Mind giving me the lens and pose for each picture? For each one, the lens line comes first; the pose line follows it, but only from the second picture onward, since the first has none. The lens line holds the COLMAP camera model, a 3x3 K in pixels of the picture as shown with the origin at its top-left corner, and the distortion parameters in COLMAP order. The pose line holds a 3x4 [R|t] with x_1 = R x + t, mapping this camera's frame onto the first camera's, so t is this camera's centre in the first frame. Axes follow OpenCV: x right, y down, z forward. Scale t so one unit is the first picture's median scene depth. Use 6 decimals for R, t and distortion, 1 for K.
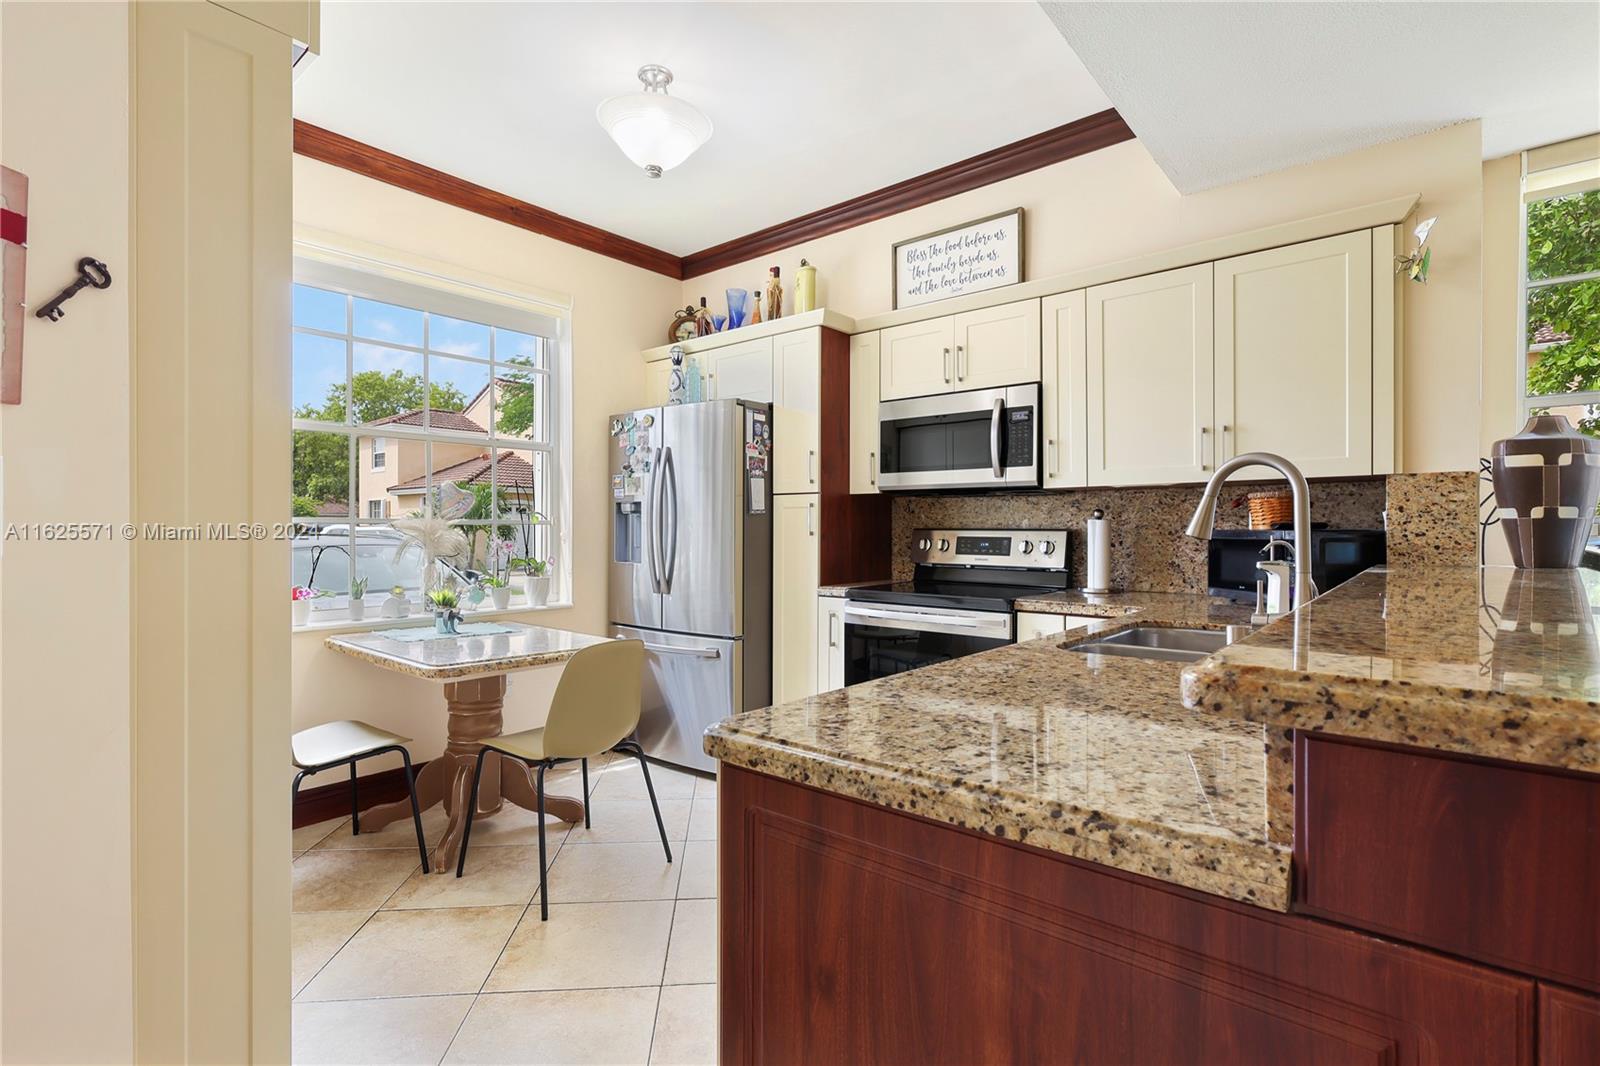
lens RADIAL K [[765.6, 0, 808.8], [0, 765.6, 529.6], [0, 0, 1]] dist [0.000855, 0.000201]
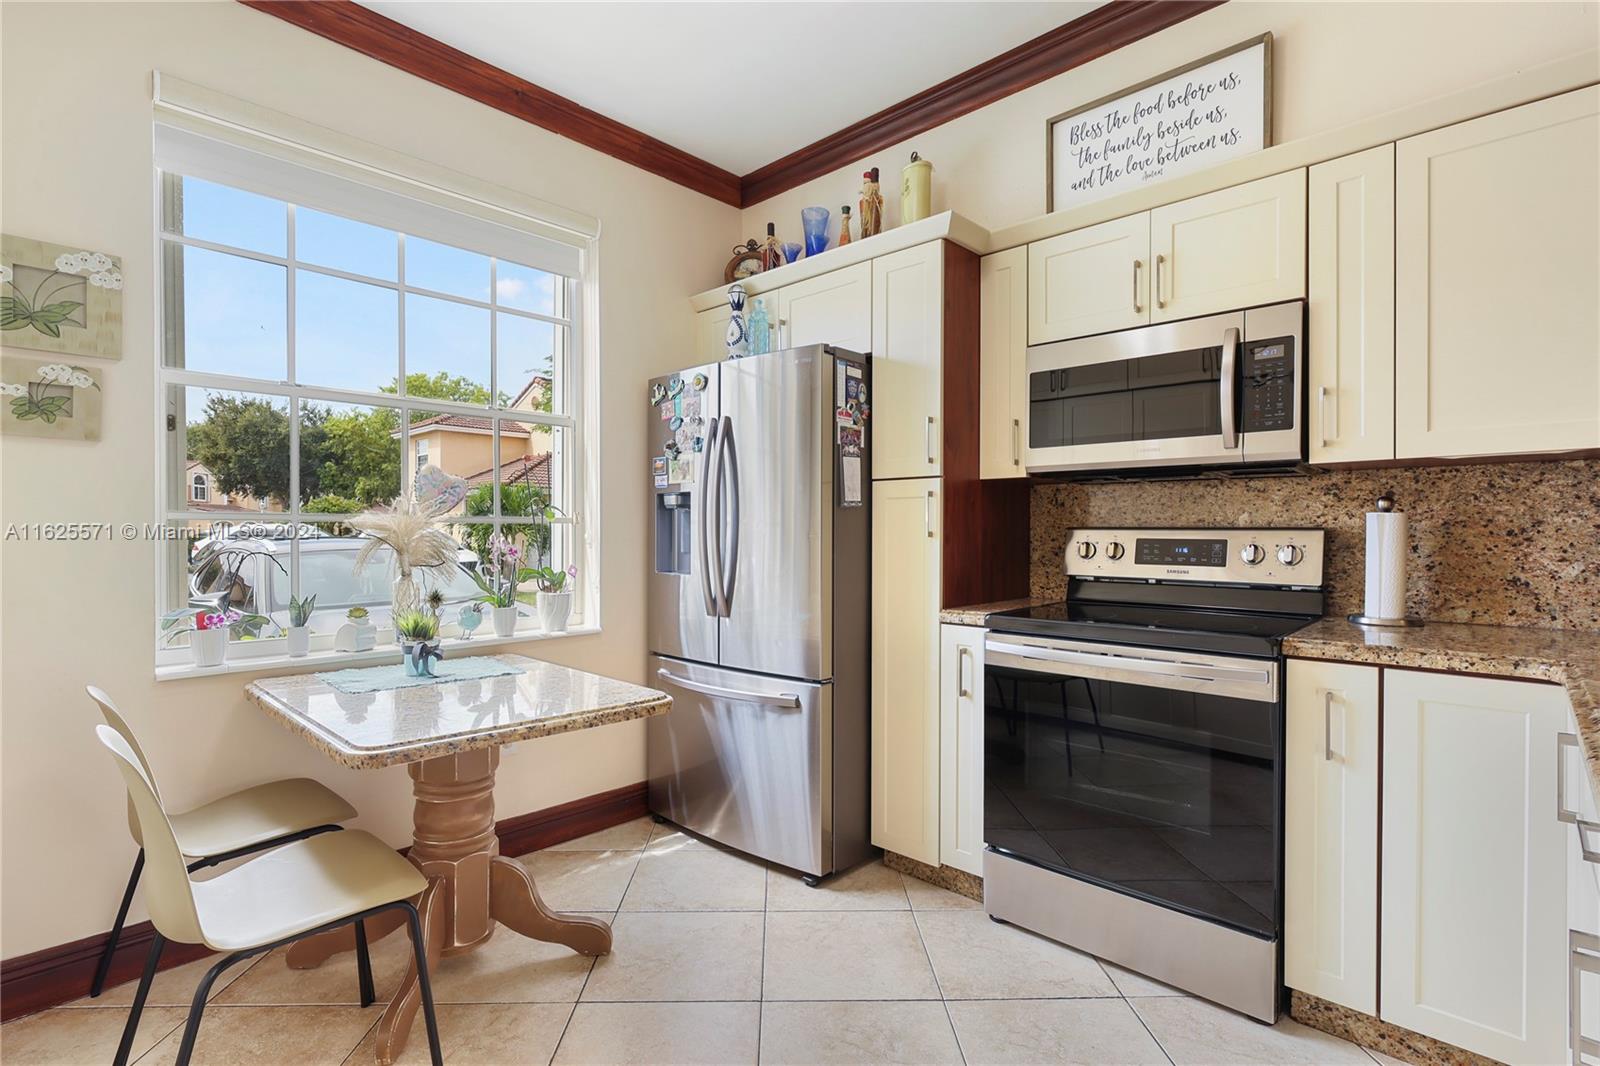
lens RADIAL K [[765.6, 0, 805.2], [0, 765.6, 536.6], [0, 0, 1]] dist [0.000855, 0.000201]
pose [[0.998278, -0.000061, -0.058663, -0.070272], [0.000362, 0.999987, 0.005129, 0.003518], [0.058662, -0.005142, 0.998265, 0.290150]]
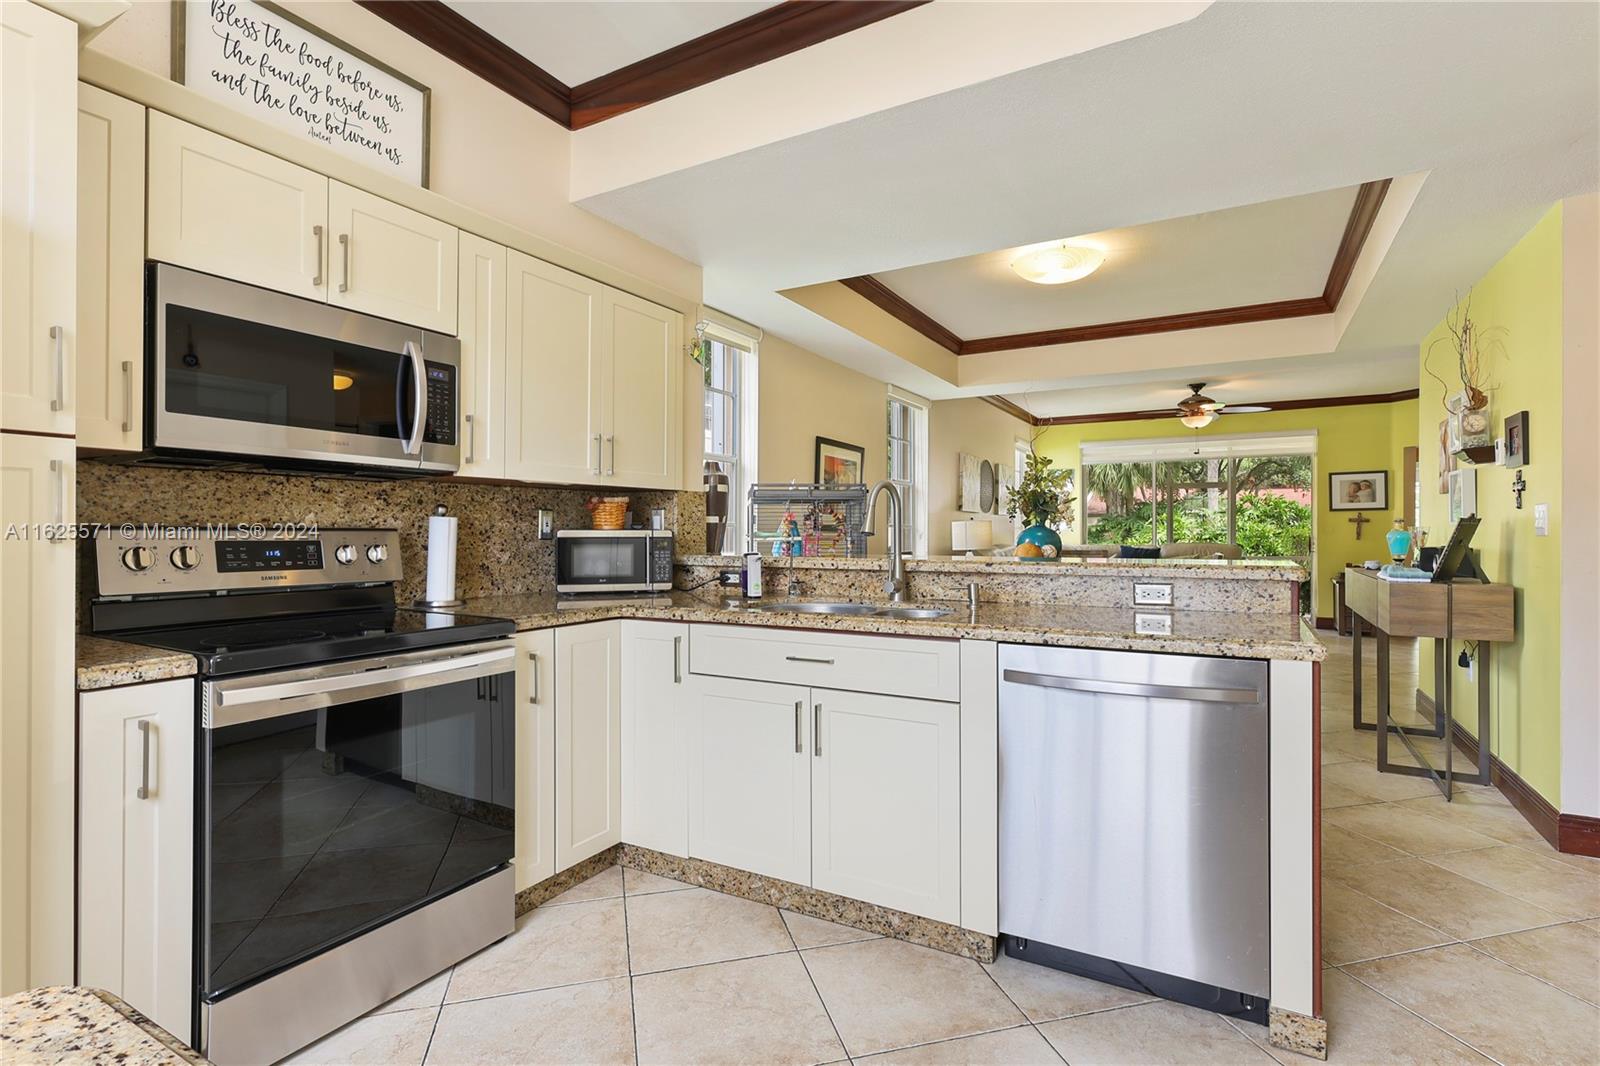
lens RADIAL K [[765.6, 0, 811.8], [0, 765.6, 528.4], [0, 0, 1]] dist [0.000855, 0.000201]
pose [[-0.188648, 0.001253, 0.982044, -0.456917], [-0.000903, 0.999999, -0.001449, -0.000051], [-0.982044, -0.001160, -0.188646, 0.696071]]
